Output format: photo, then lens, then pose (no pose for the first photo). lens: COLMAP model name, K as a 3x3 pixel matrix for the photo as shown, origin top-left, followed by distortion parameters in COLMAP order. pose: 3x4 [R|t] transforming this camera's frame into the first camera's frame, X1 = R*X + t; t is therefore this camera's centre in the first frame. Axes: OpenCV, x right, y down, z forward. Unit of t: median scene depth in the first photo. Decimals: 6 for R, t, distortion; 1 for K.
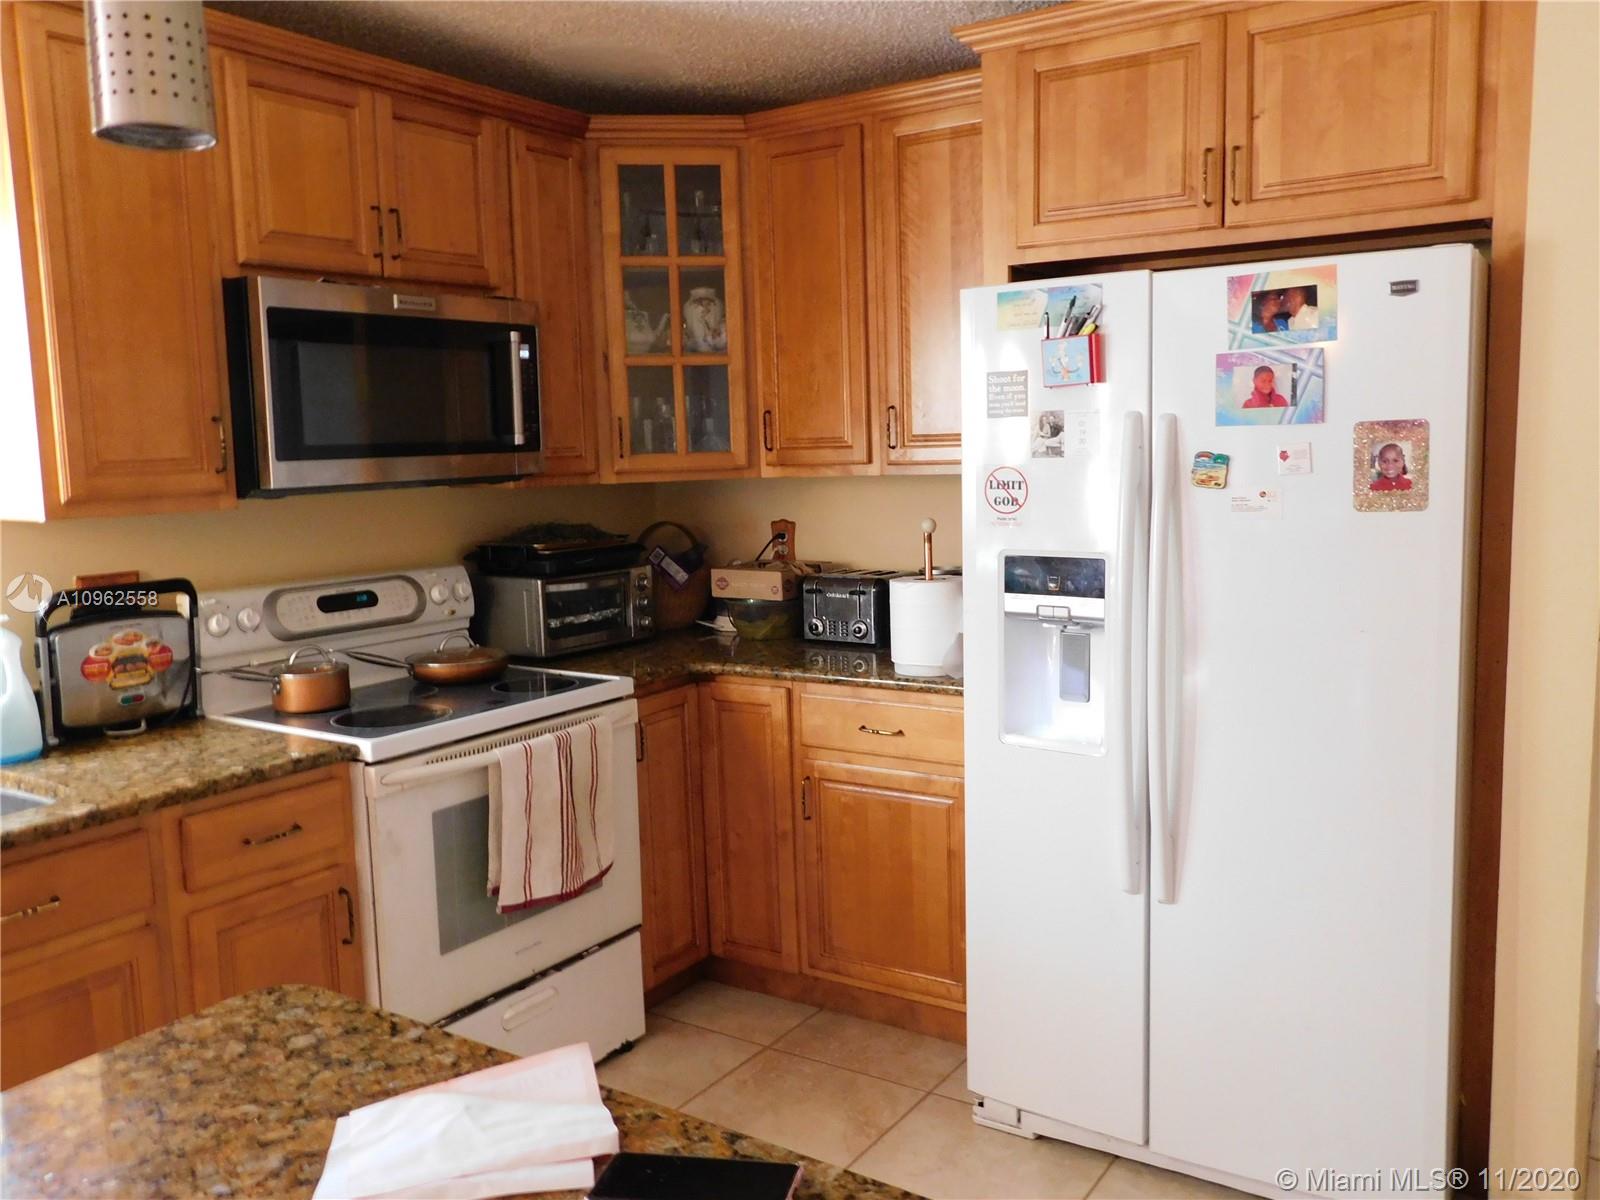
lens RADIAL K [[1294.9, 0, 797.0], [0, 1294.9, 589.6], [0, 0, 1]] dist [-0.001593, 0.010339]
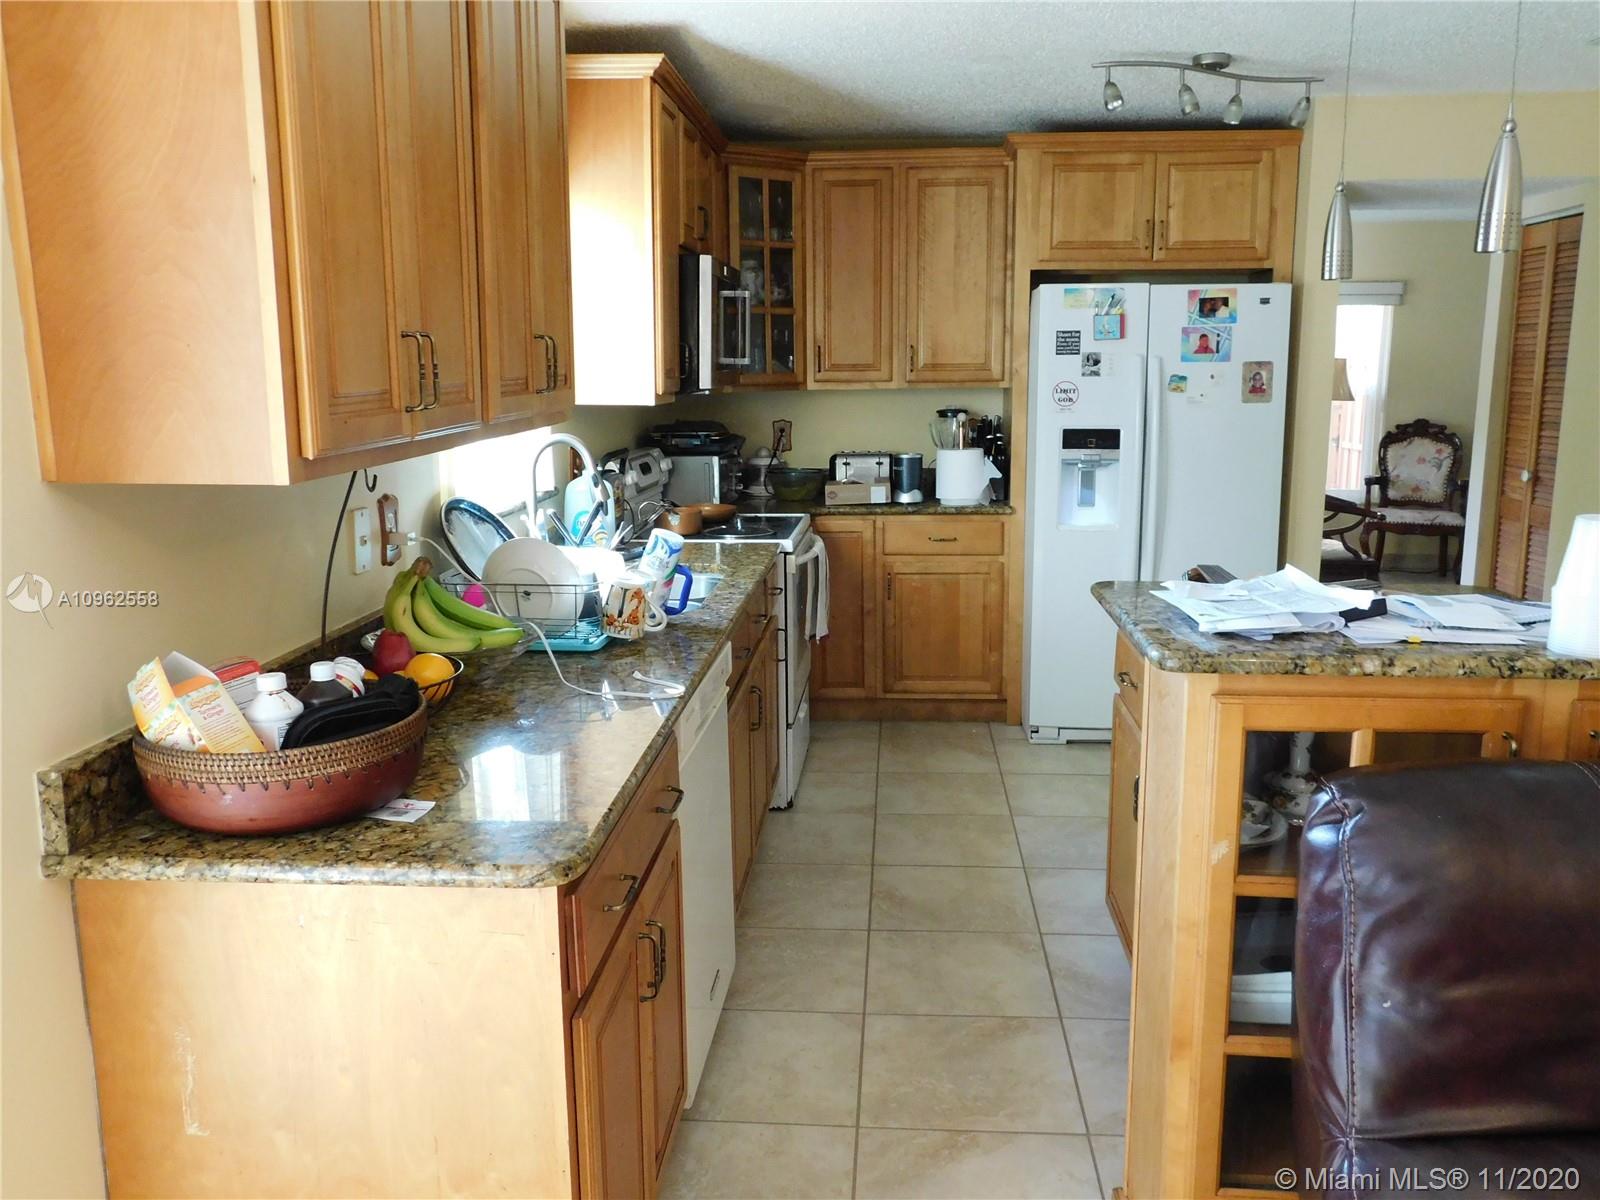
lens RADIAL K [[1294.9, 0, 797.0], [0, 1294.9, 589.6], [0, 0, 1]] dist [-0.001593, 0.010339]
pose [[0.865674, -0.064373, 0.496451, -1.162413], [0.040512, 0.997454, 0.058695, 0.083076], [-0.498965, -0.030699, 0.866078, -0.458229]]
